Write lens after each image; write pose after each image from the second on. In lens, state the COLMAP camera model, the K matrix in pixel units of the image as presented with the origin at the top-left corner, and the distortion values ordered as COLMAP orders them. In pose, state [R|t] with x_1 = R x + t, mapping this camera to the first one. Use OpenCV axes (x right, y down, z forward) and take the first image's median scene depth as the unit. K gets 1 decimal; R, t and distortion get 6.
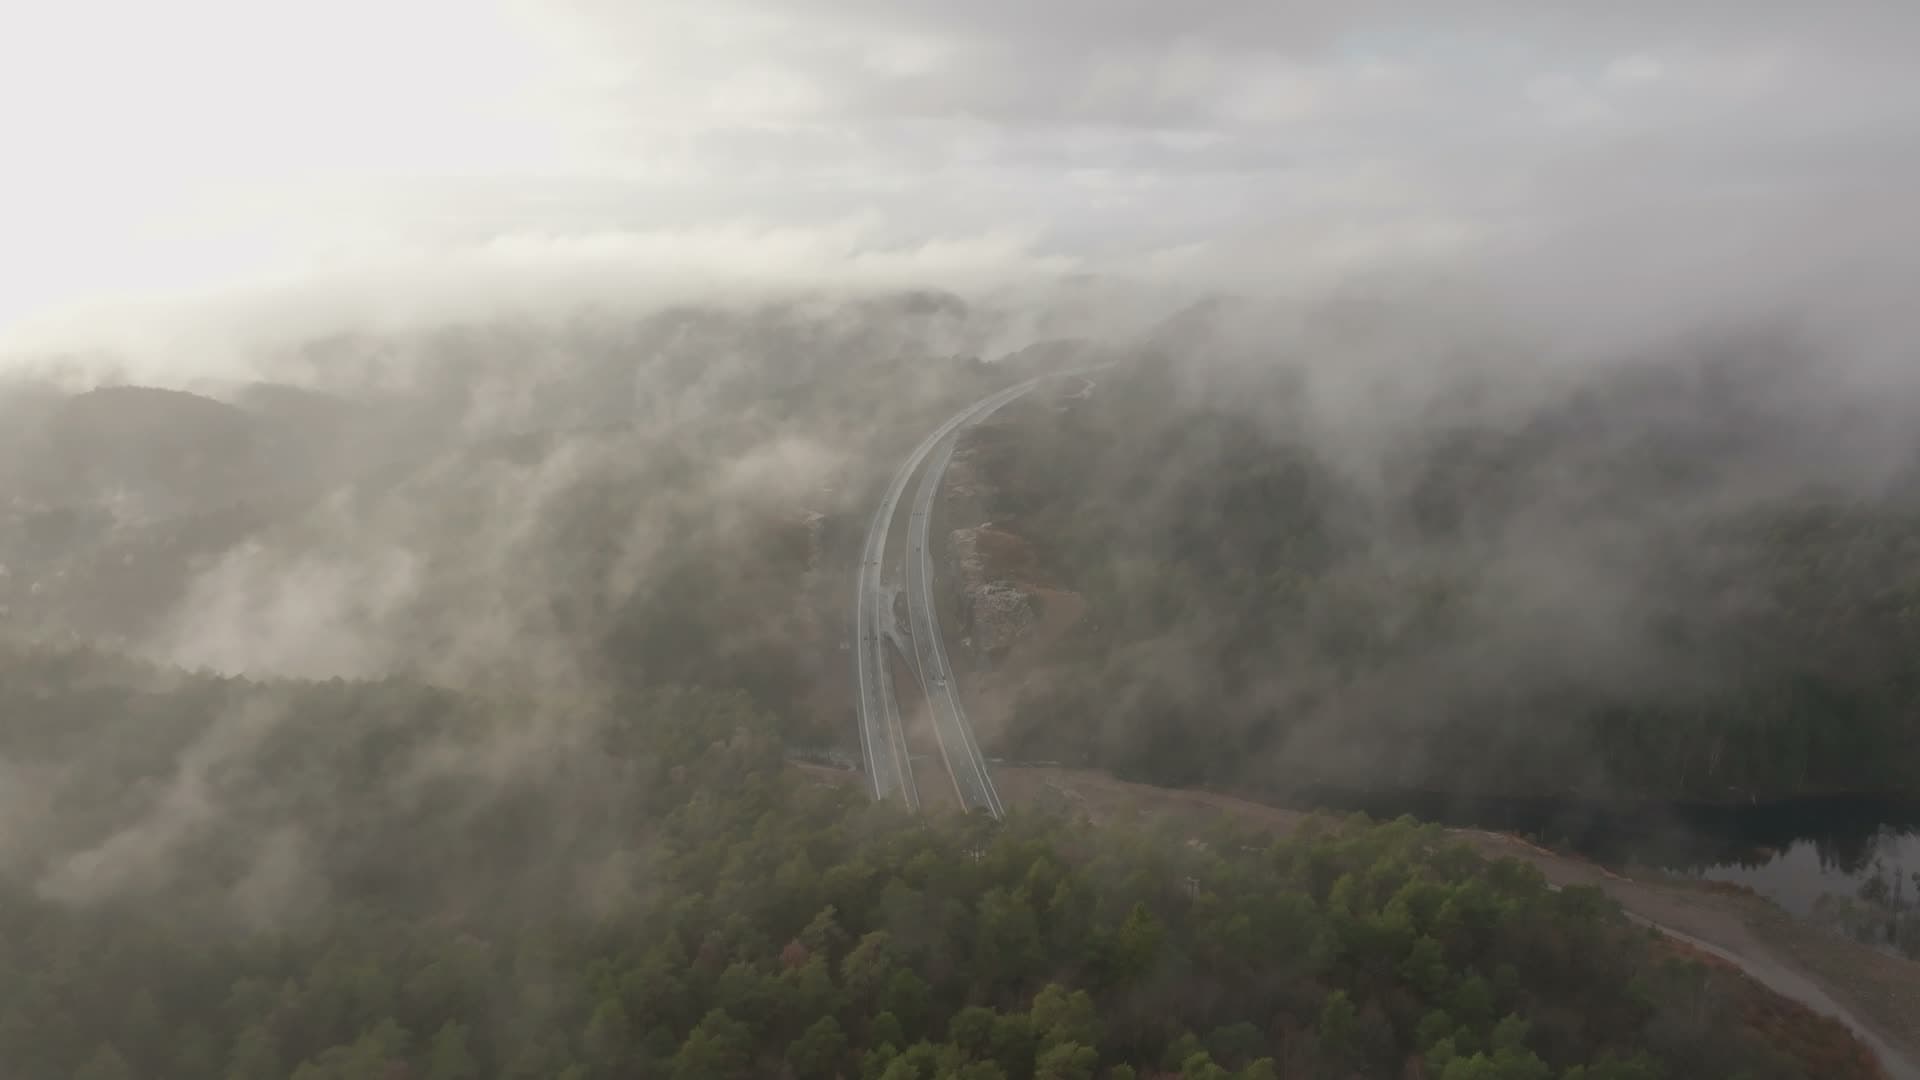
lens RADIAL K [[1341.4, 0, 960.0], [0, 1341.4, 540.0], [0, 0, 1]] dist [0.004779, 0.008065]
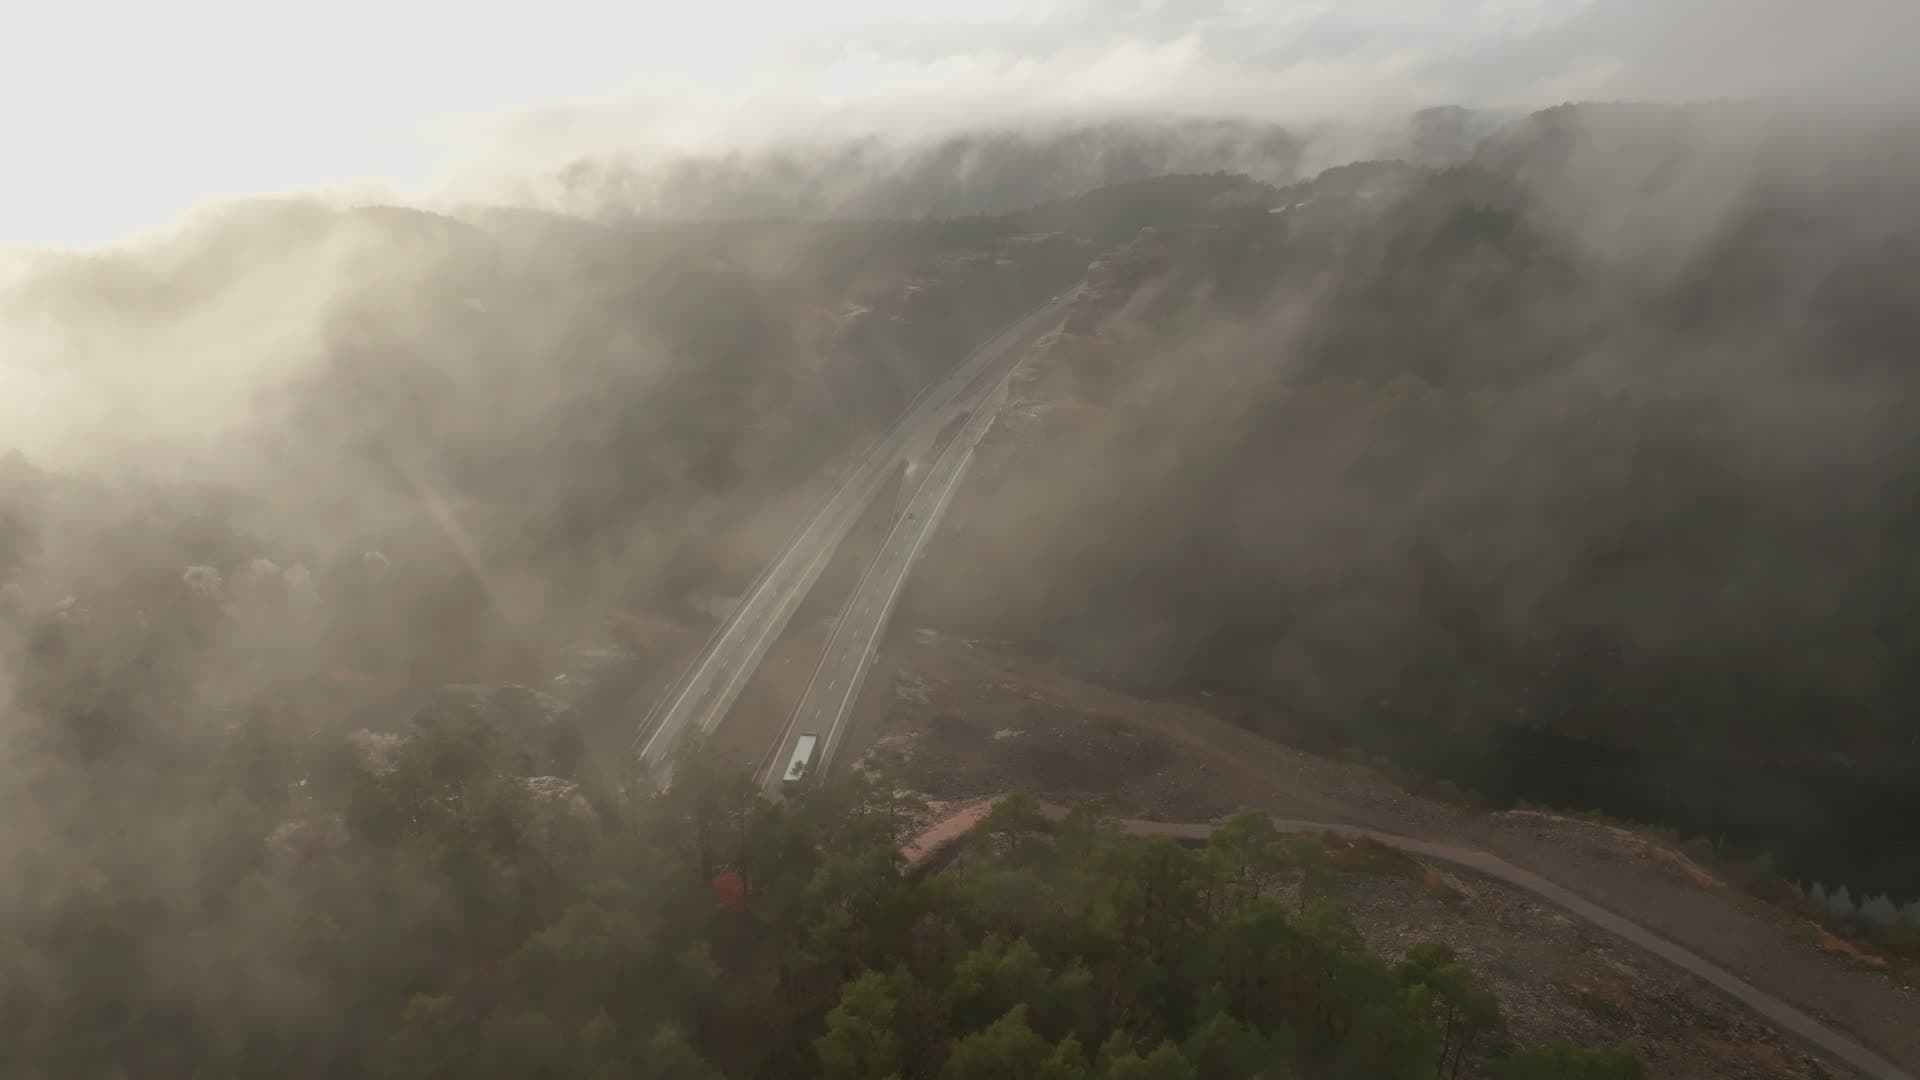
lens RADIAL K [[1341.4, 0, 960.0], [0, 1341.4, 540.0], [0, 0, 1]] dist [0.004779, 0.008065]
pose [[0.966380, 0.058452, -0.250385, 0.190130], [-0.032906, 0.993925, 0.105026, 0.037506], [0.255003, -0.093255, 0.962433, 0.297370]]
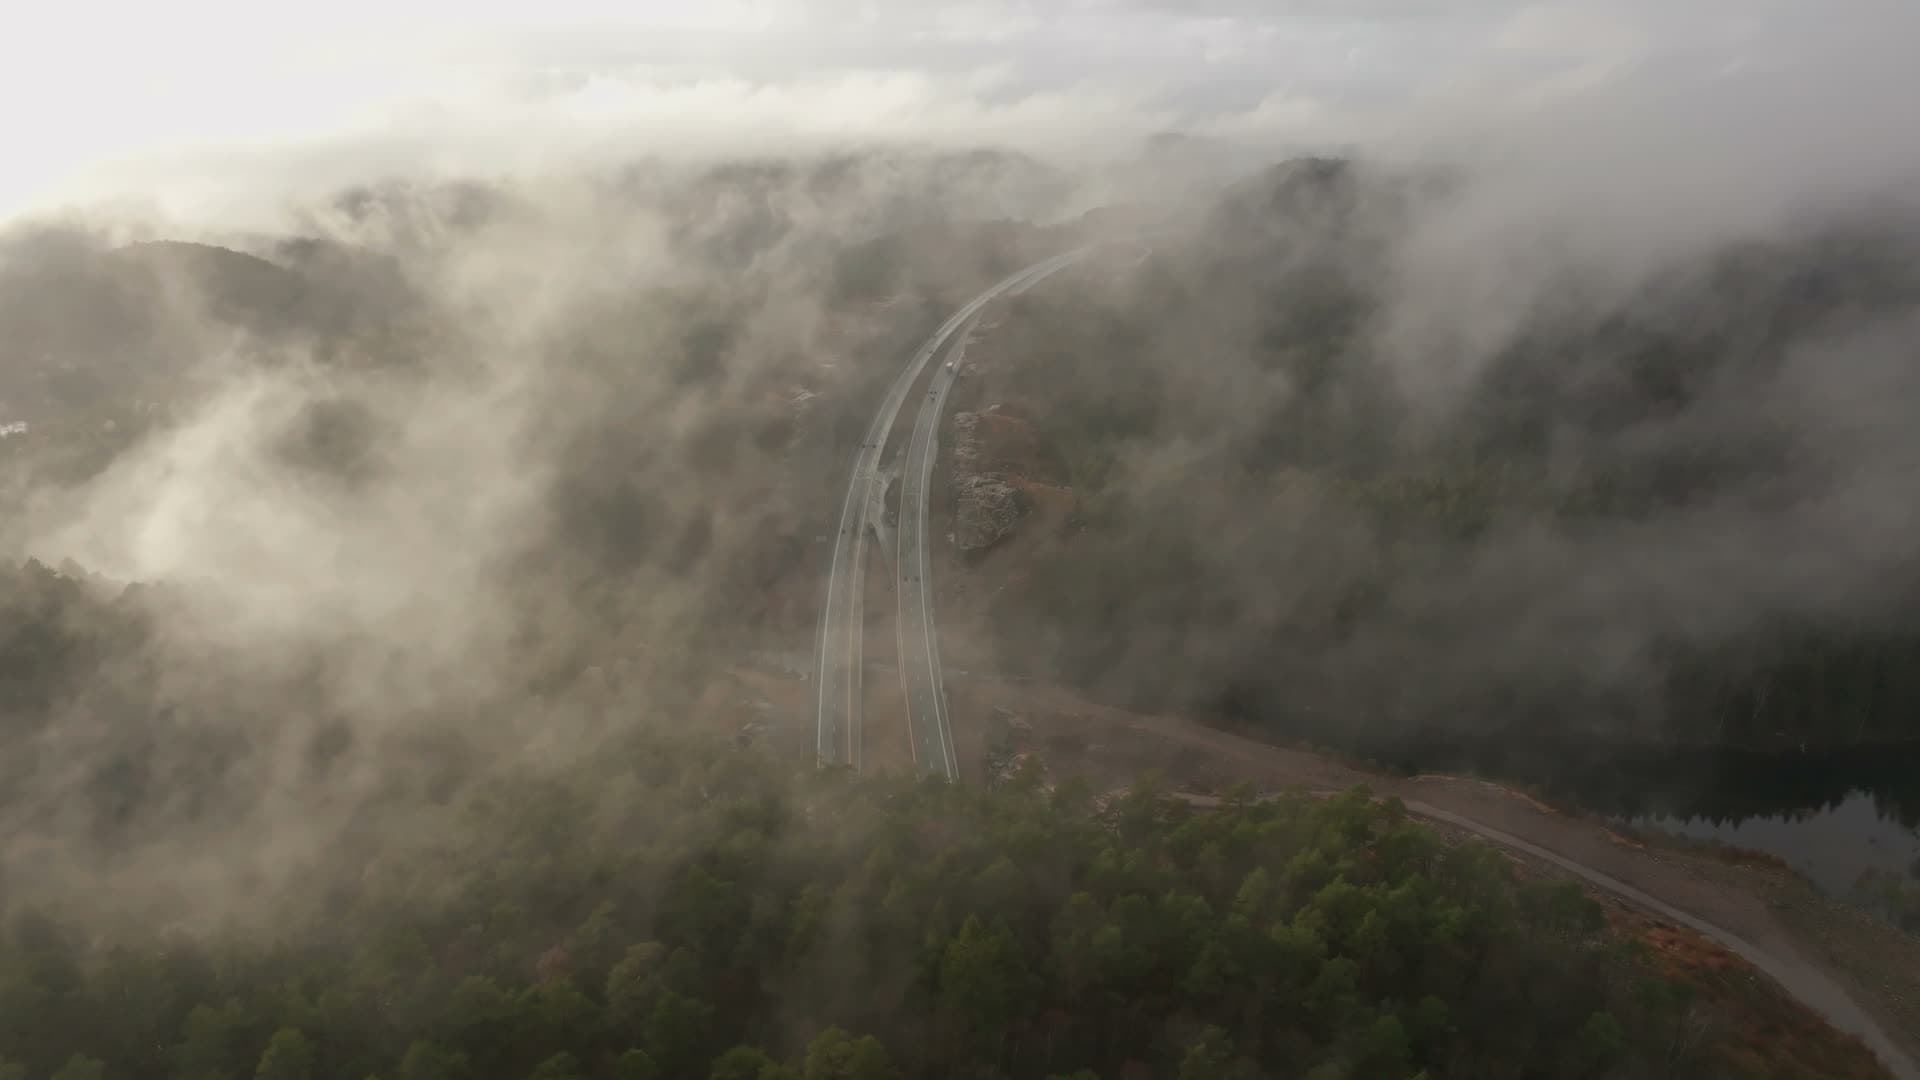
lens RADIAL K [[1341.4, 0, 960.0], [0, 1341.4, 540.0], [0, 0, 1]] dist [0.004779, 0.008065]
pose [[0.998106, 0.025381, -0.056029, 0.066815], [-0.019675, 0.994779, 0.100142, -0.016403], [0.058279, -0.098850, 0.993394, 0.082863]]
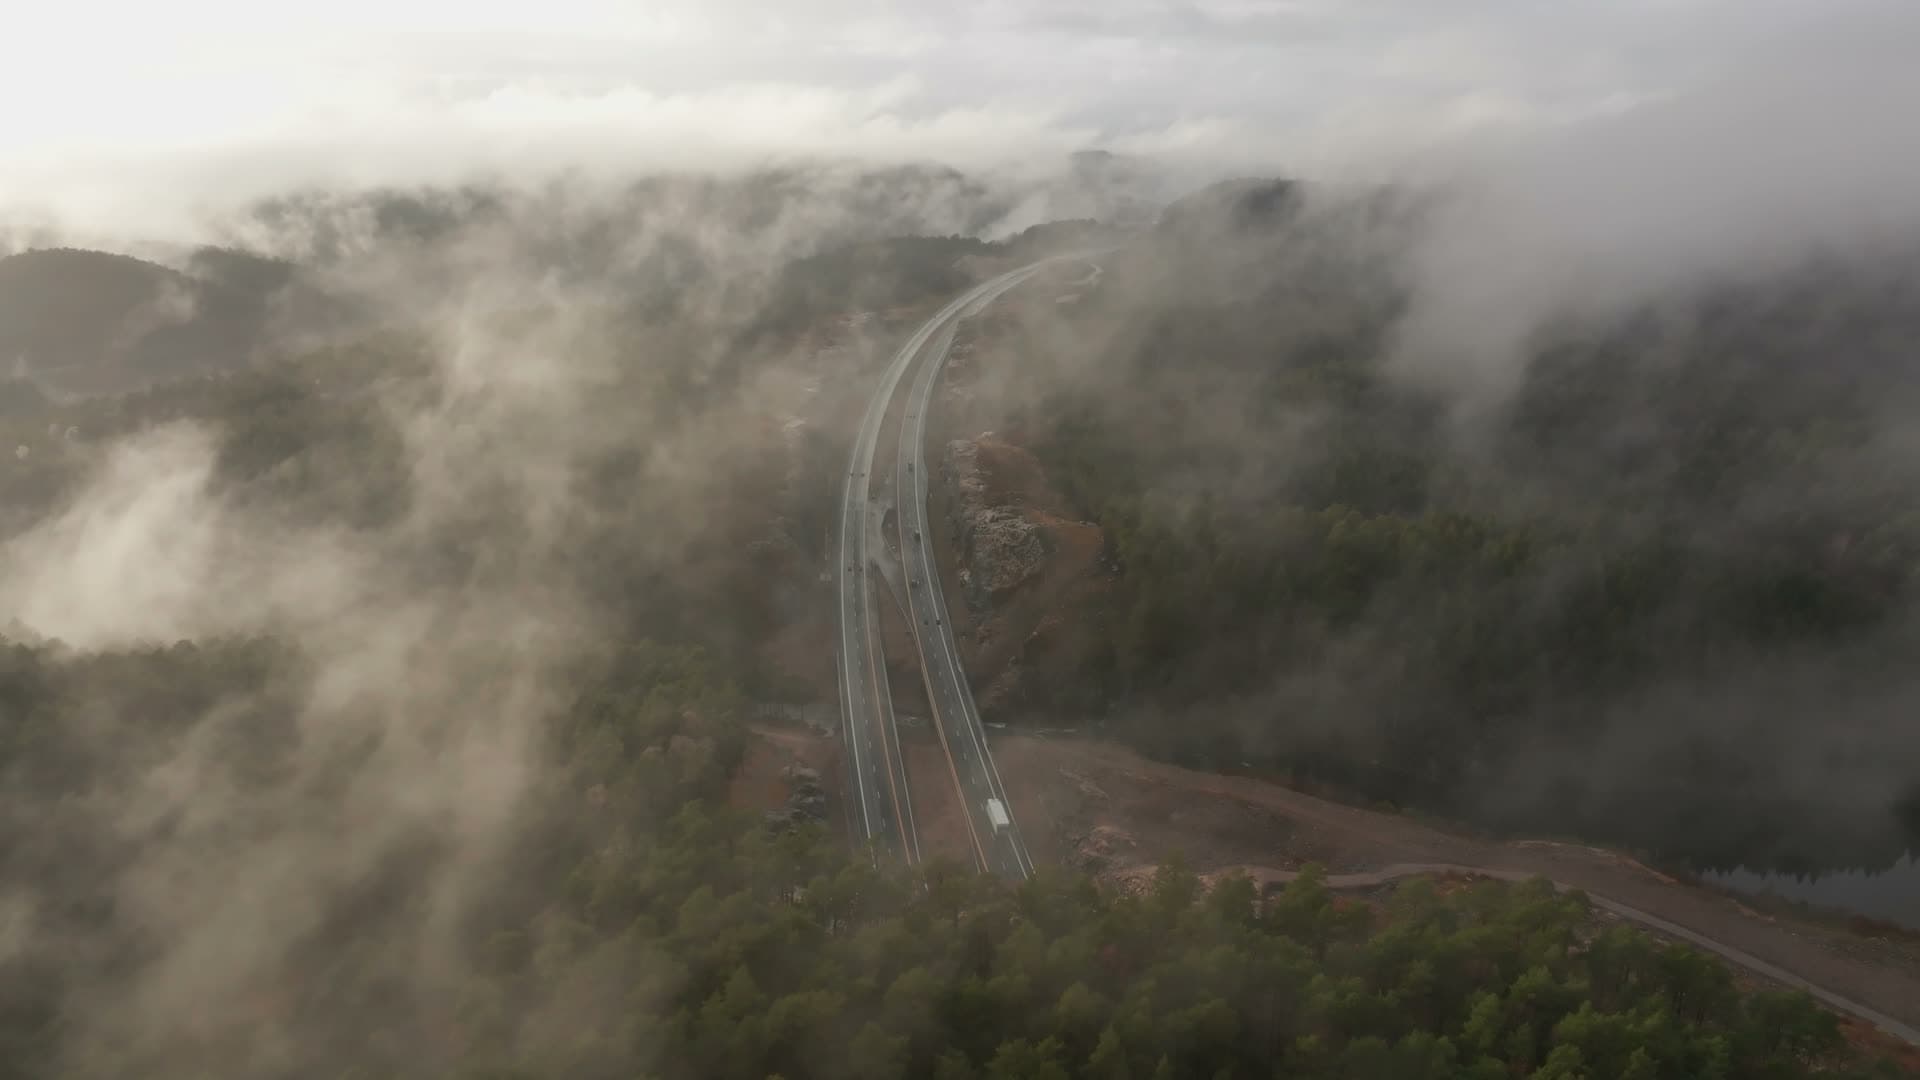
lens RADIAL K [[1341.4, 0, 960.0], [0, 1341.4, 540.0], [0, 0, 1]] dist [0.004779, 0.008065]
pose [[0.999743, 0.021429, 0.007374, -0.005344], [-0.022000, 0.995803, 0.088838, -0.026419], [-0.005439, -0.088978, 0.996019, 0.137059]]
